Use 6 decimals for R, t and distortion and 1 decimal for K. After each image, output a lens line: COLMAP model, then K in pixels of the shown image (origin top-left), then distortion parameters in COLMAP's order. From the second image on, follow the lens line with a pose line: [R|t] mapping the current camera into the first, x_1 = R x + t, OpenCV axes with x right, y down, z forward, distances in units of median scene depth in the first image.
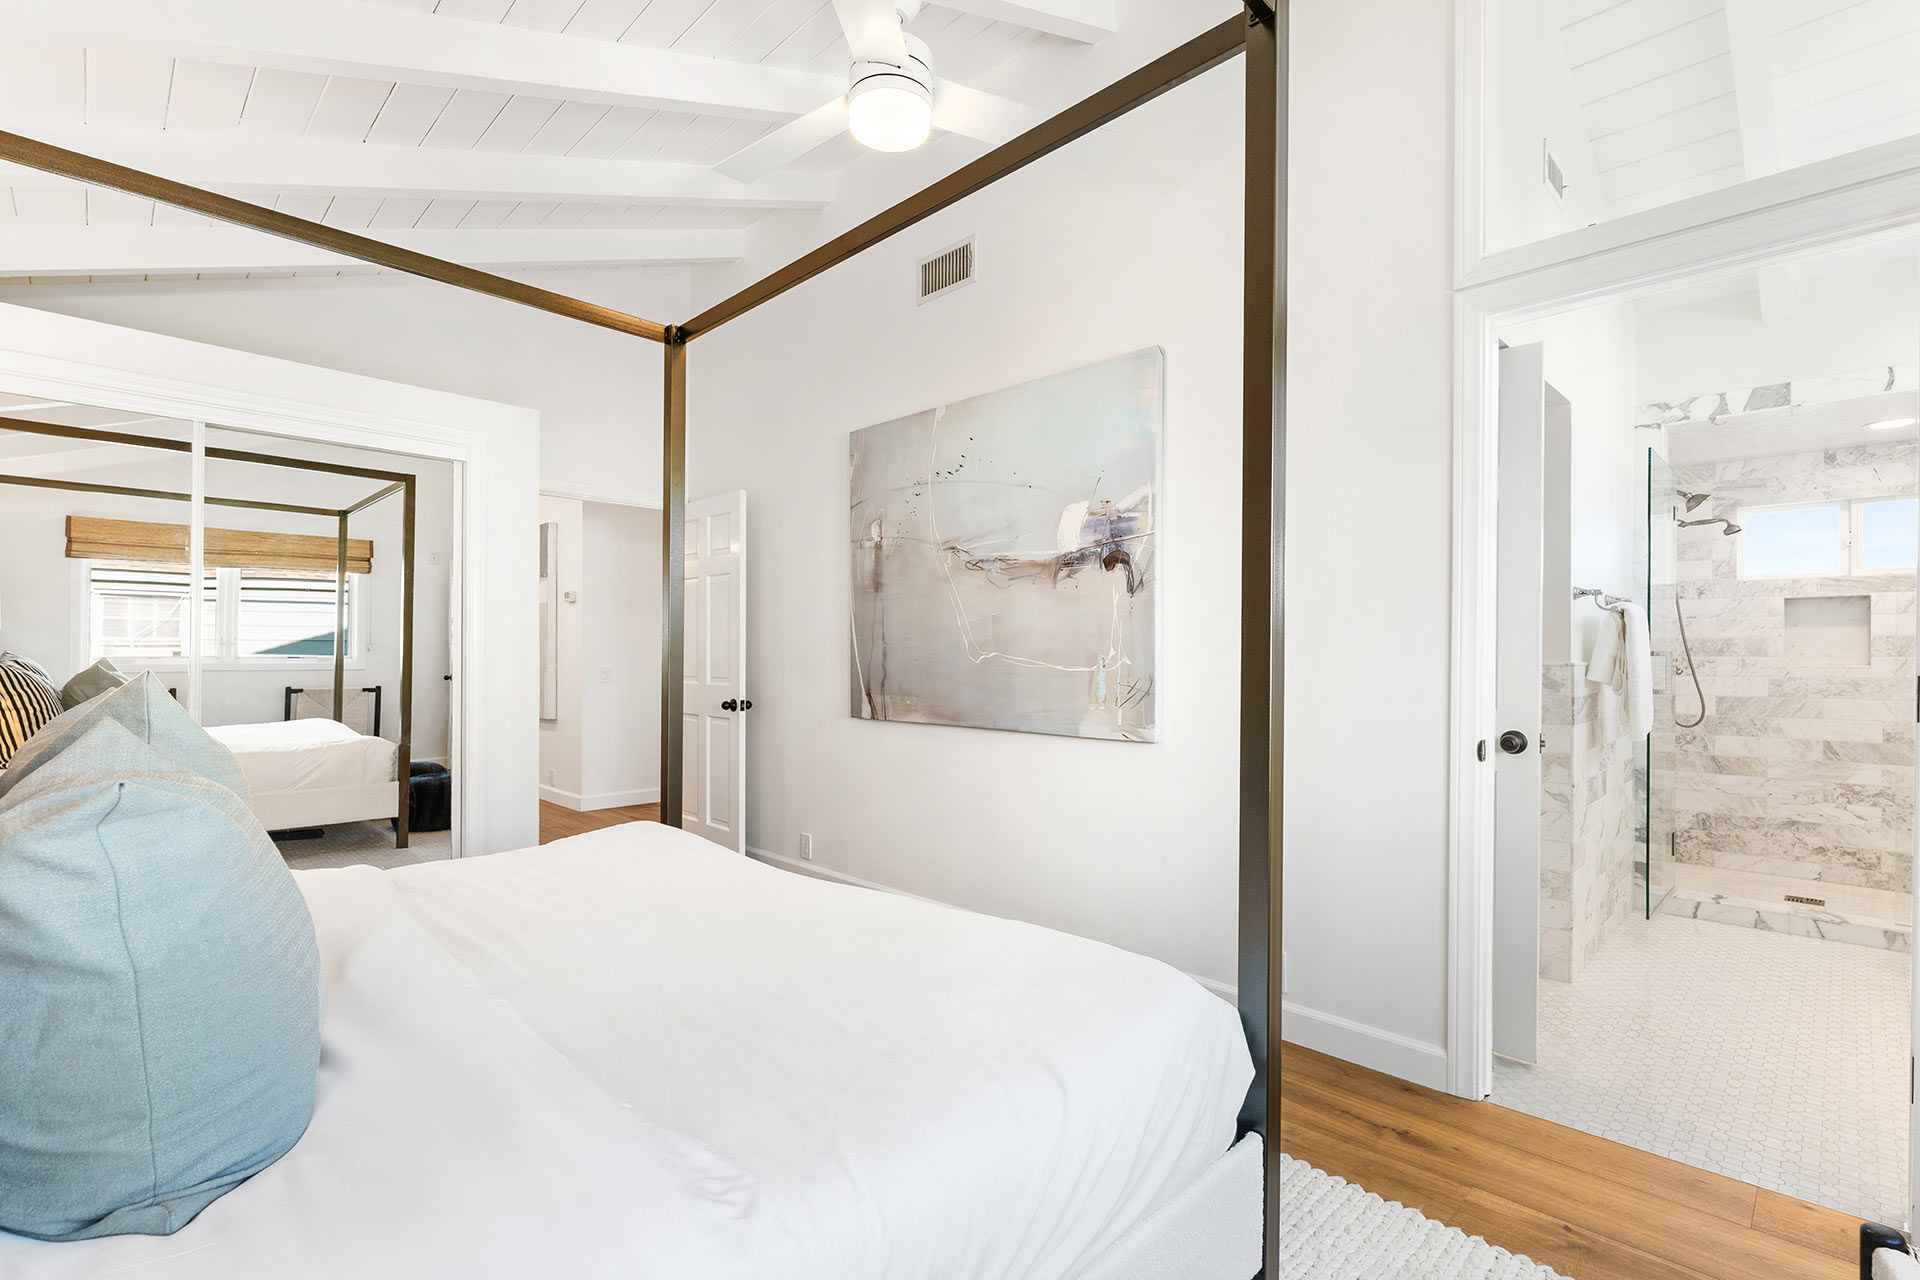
lens RADIAL K [[869.3, 0, 962.2], [0, 869.3, 648.6], [0, 0, 1]] dist [-0.000396, -0.000170]
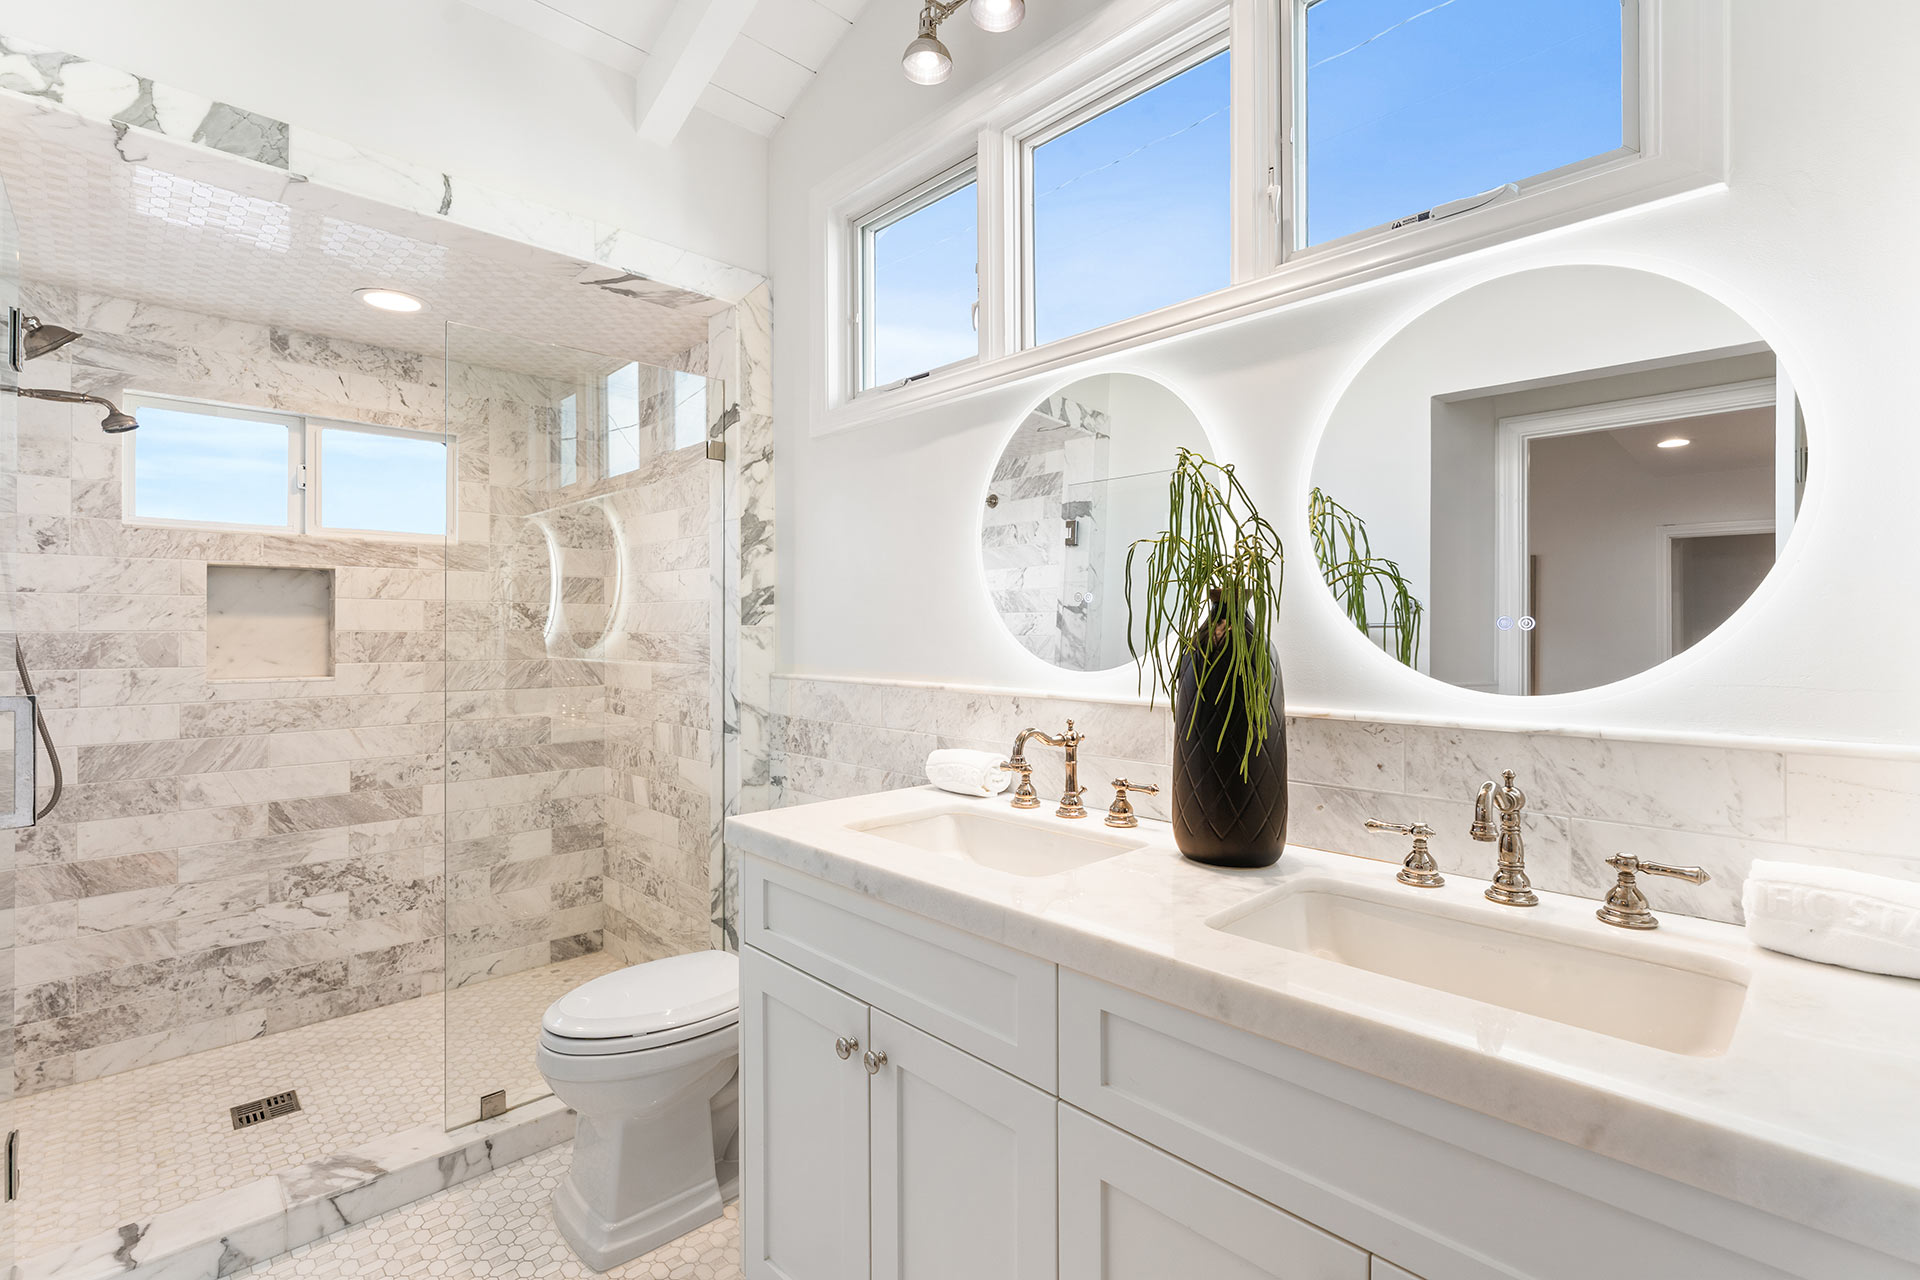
lens RADIAL K [[869.3, 0, 962.3], [0, 869.3, 632.5], [0, 0, 1]] dist [-0.000396, -0.000170]
pose [[0.006484, -0.005955, 0.999961, 0.380558], [-0.008529, 0.999946, 0.006010, -0.020833], [-0.999943, -0.008567, 0.006433, 0.504126]]
